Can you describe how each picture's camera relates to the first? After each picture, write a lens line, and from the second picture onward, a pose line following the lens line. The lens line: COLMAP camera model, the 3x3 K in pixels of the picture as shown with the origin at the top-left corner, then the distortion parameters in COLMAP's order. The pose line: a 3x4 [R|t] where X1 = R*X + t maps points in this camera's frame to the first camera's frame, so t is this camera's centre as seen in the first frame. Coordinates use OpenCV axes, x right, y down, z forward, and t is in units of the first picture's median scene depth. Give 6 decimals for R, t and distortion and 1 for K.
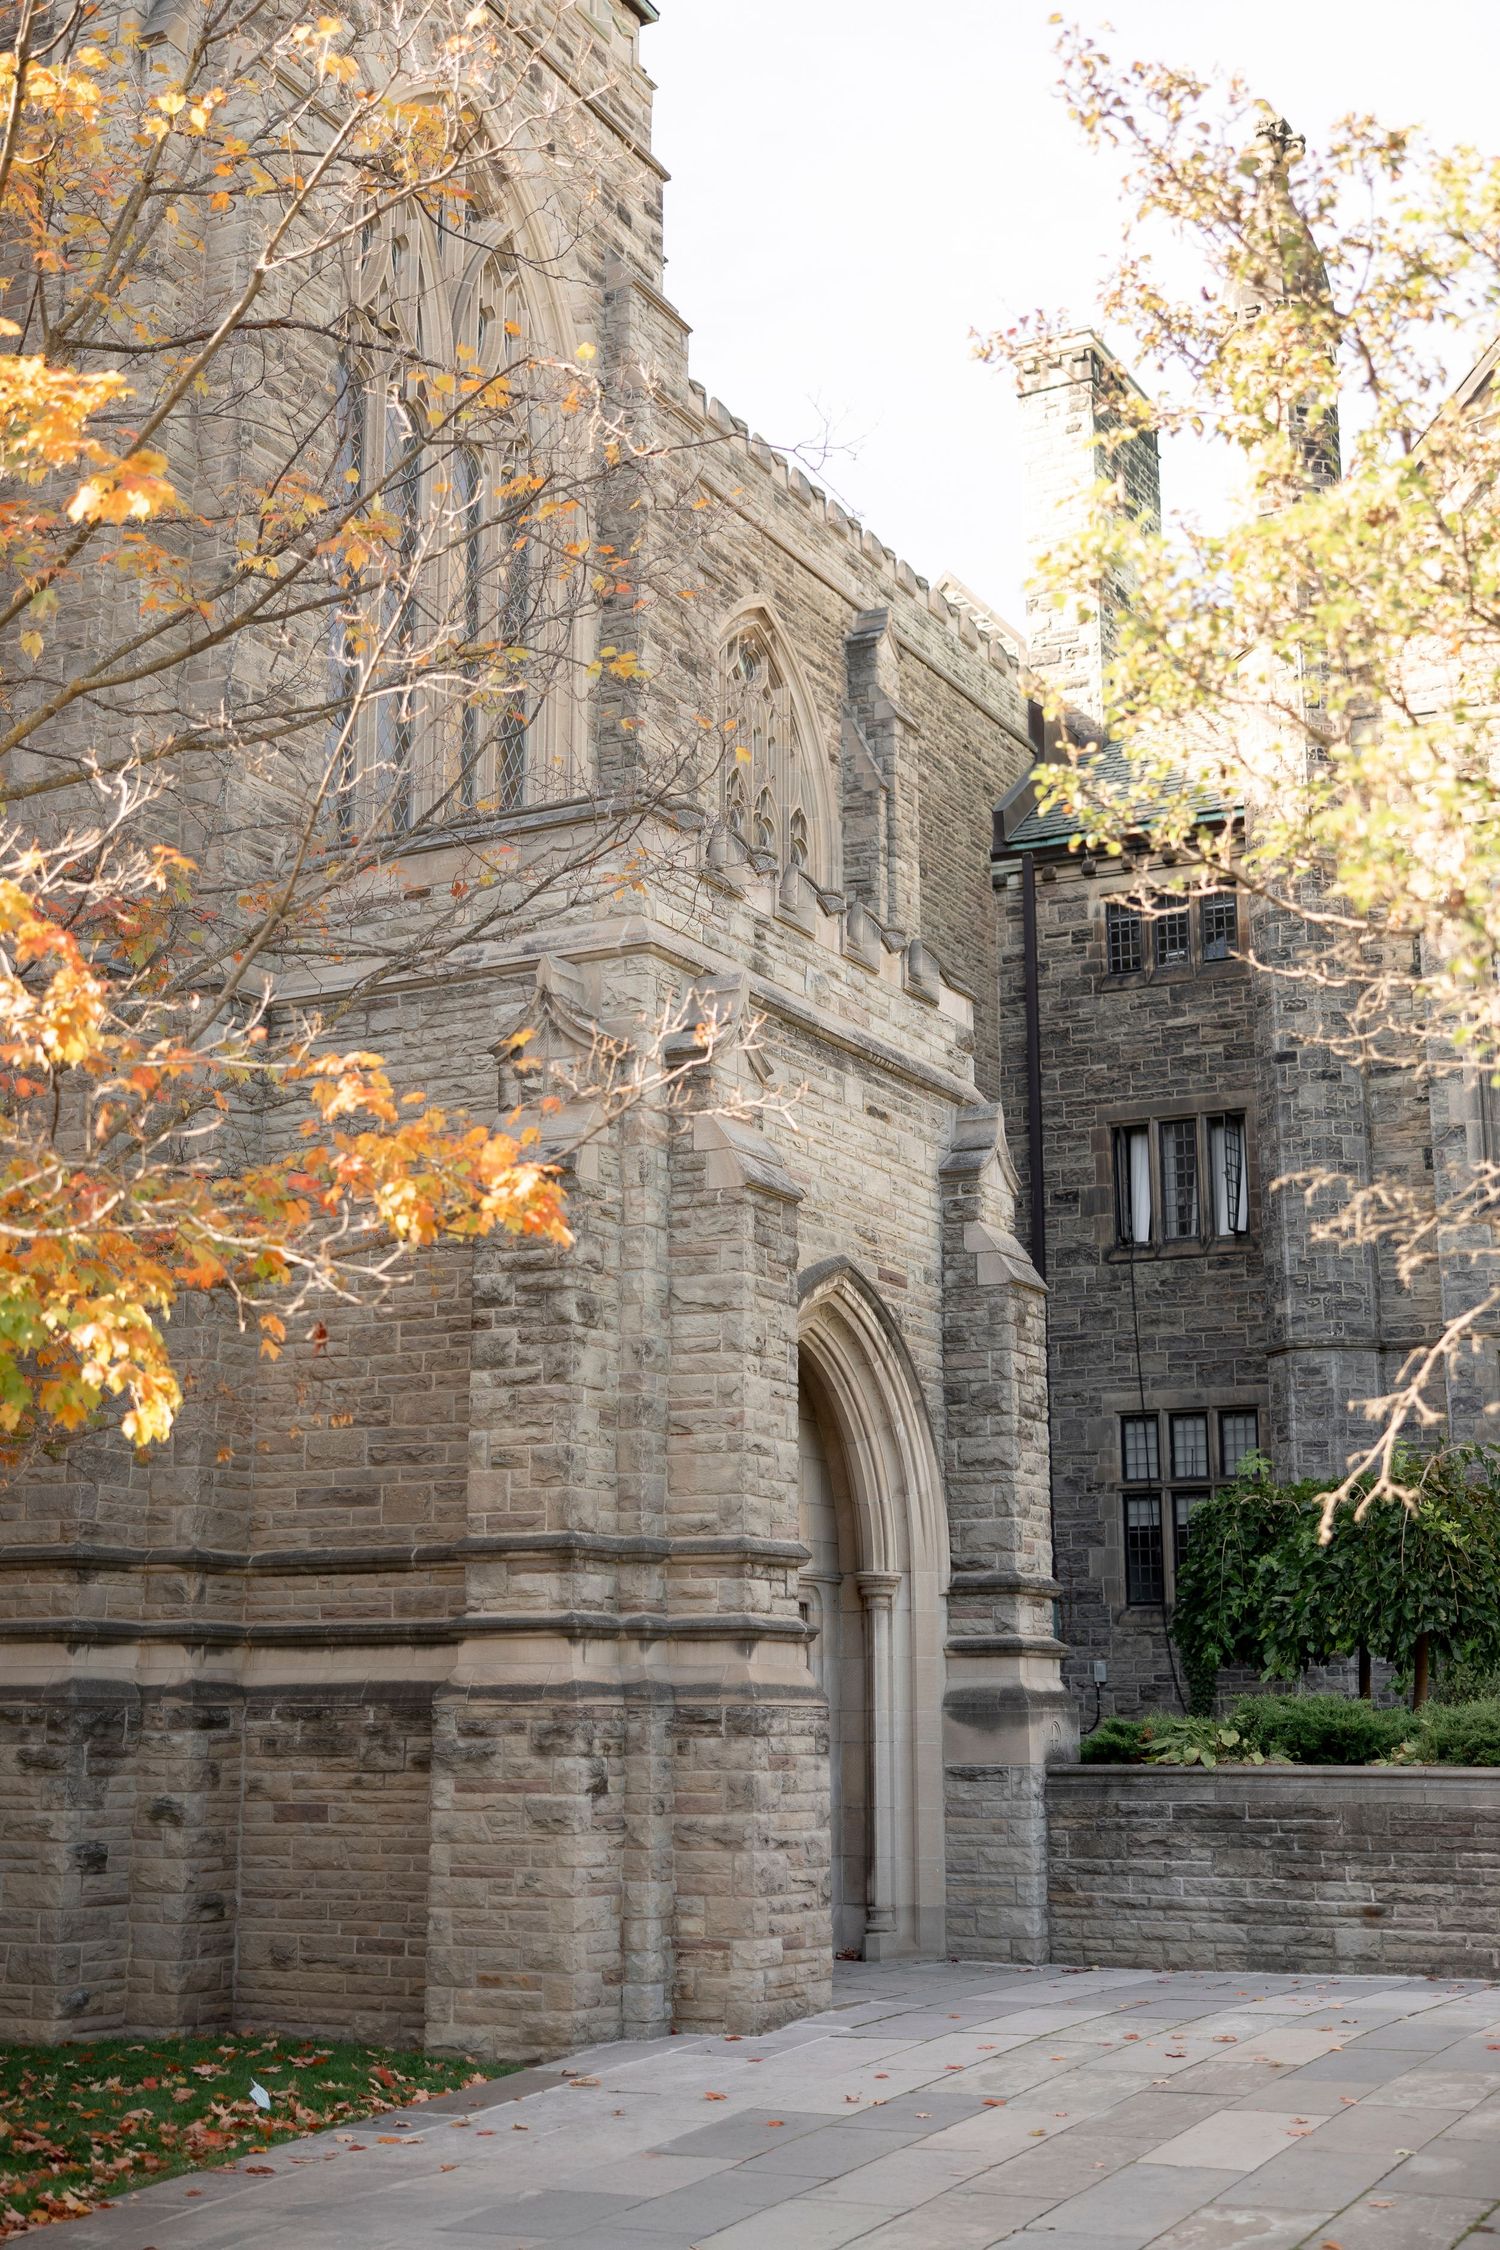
lens RADIAL K [[2771.1, 0, 737.5], [0, 2771.1, 1118.3], [0, 0, 1]] dist [0.023256, 0.000000]
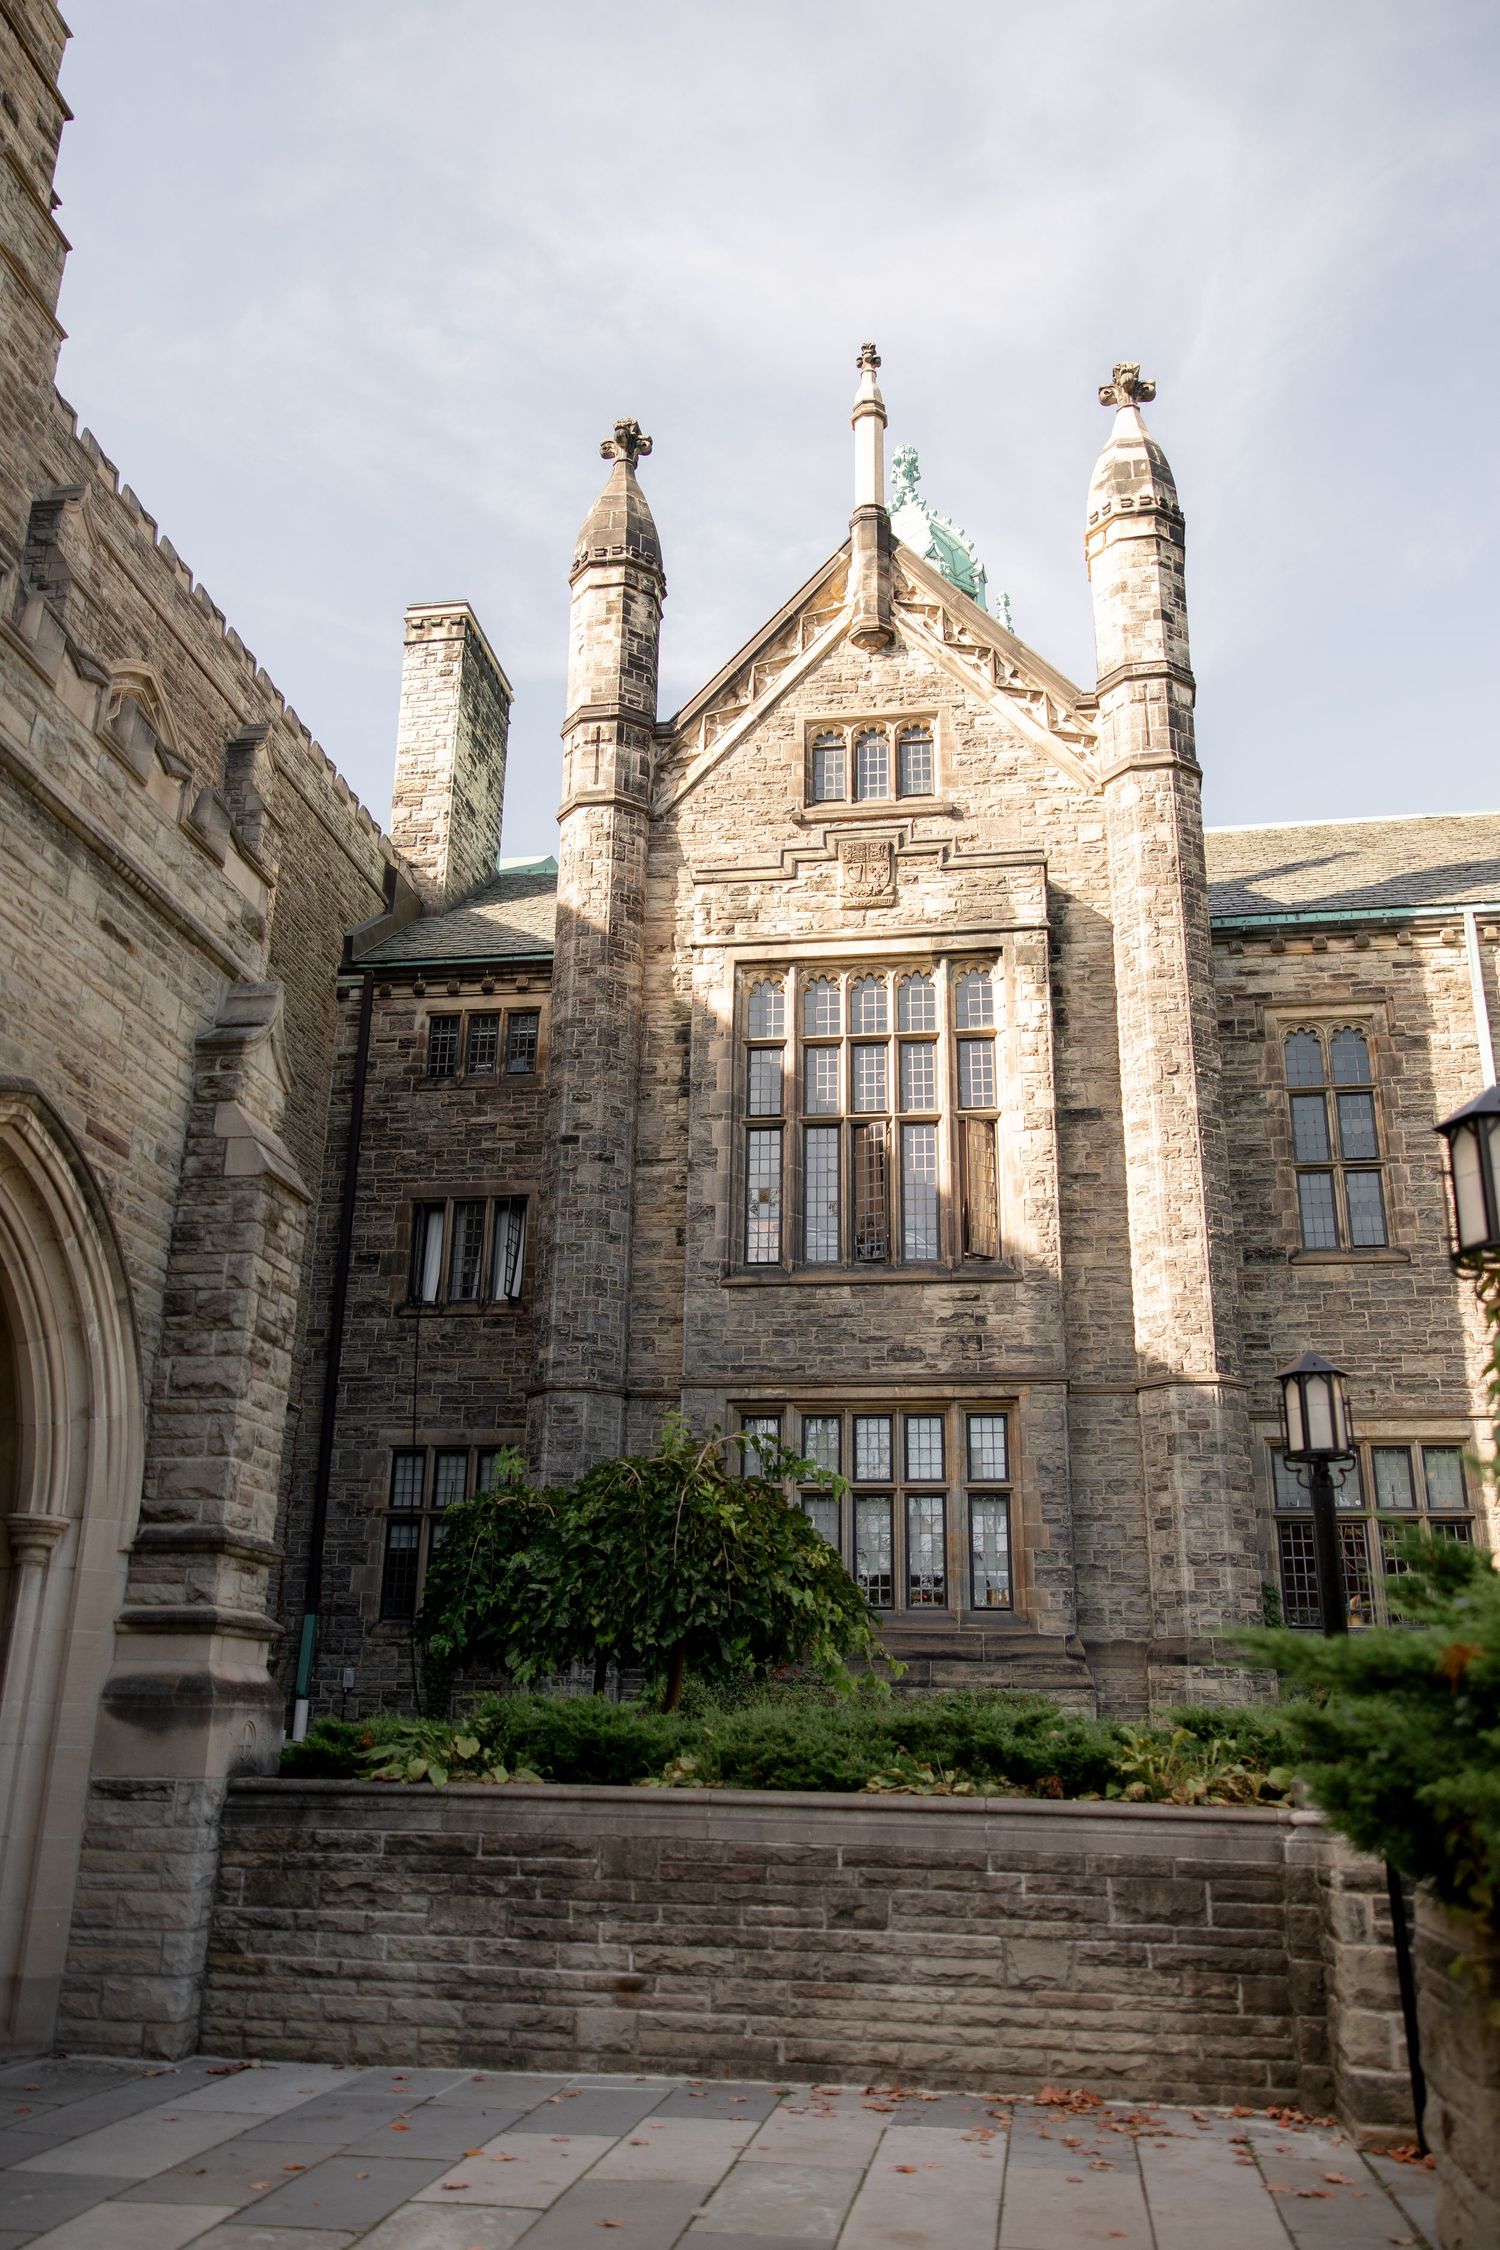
lens RADIAL K [[1768.1, 0, 734.5], [0, 1768.1, 1121.8], [0, 0, 1]] dist [0.016458, -0.009565]
pose [[0.948508, 0.123356, 0.291747, 0.074267], [-0.089148, 0.987783, -0.127818, 0.097395], [-0.303950, 0.095227, 0.947917, 0.446630]]
